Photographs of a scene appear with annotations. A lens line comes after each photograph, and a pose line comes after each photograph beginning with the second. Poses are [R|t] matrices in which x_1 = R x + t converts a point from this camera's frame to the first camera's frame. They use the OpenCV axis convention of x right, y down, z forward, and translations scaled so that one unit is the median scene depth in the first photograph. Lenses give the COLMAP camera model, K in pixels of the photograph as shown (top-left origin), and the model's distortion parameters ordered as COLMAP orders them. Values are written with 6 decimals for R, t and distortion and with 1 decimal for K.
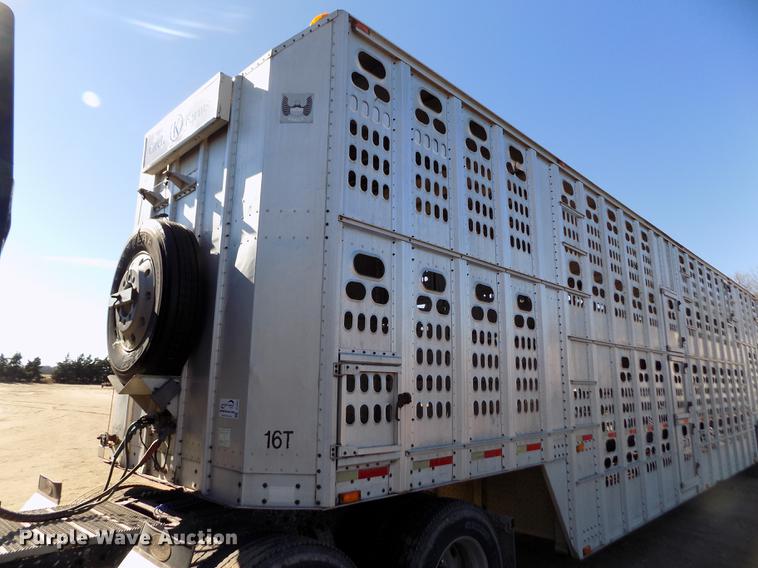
lens RADIAL K [[508.5, 0, 374.1], [0, 508.5, 291.4], [0, 0, 1]] dist [-0.043326, 0.055511]
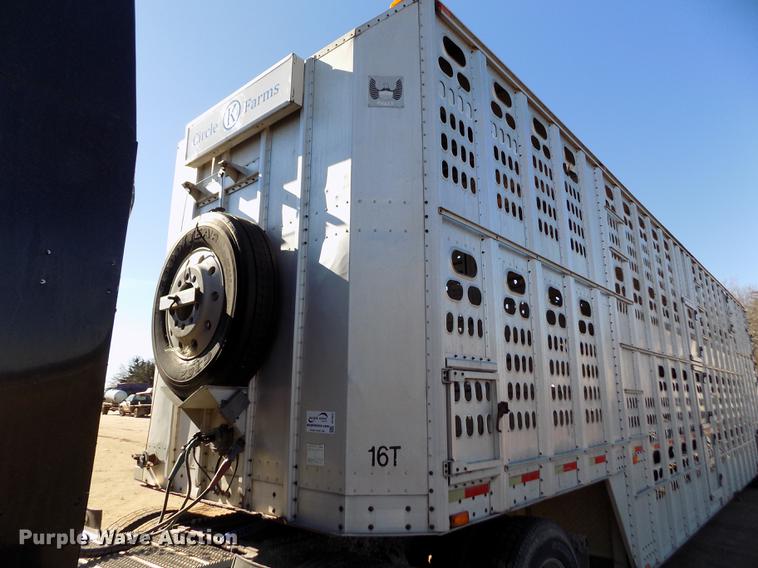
lens RADIAL K [[508.5, 0, 378.1], [0, 508.5, 291.8], [0, 0, 1]] dist [-0.043326, 0.055511]
pose [[0.998161, 0.001734, 0.060591, -0.208889], [-0.000007, 0.999594, -0.028500, 0.025510], [-0.060616, 0.028447, 0.997756, 0.090107]]
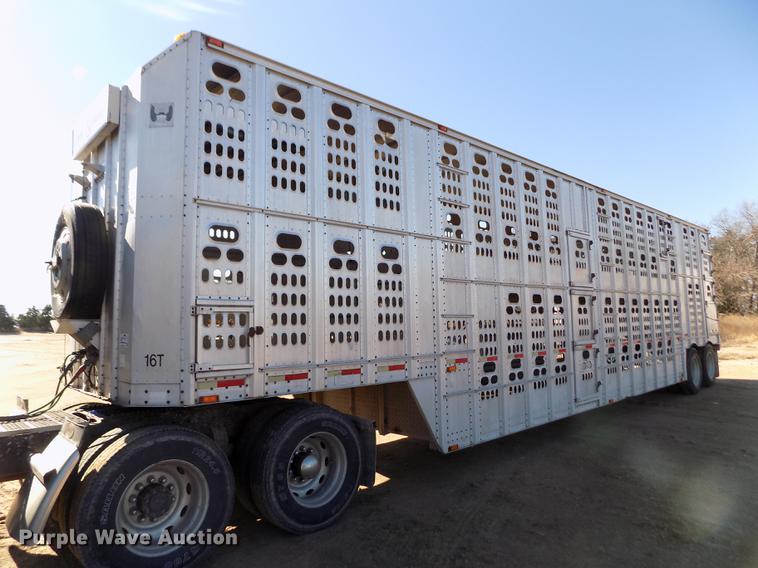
lens RADIAL K [[508.5, 0, 369.5], [0, 508.5, 290.9], [0, 0, 1]] dist [-0.043326, 0.055511]
pose [[0.998588, -0.031997, -0.042400, 0.402426], [0.036615, 0.992913, 0.113061, -0.035729], [0.038482, -0.114454, 0.992683, -0.310986]]
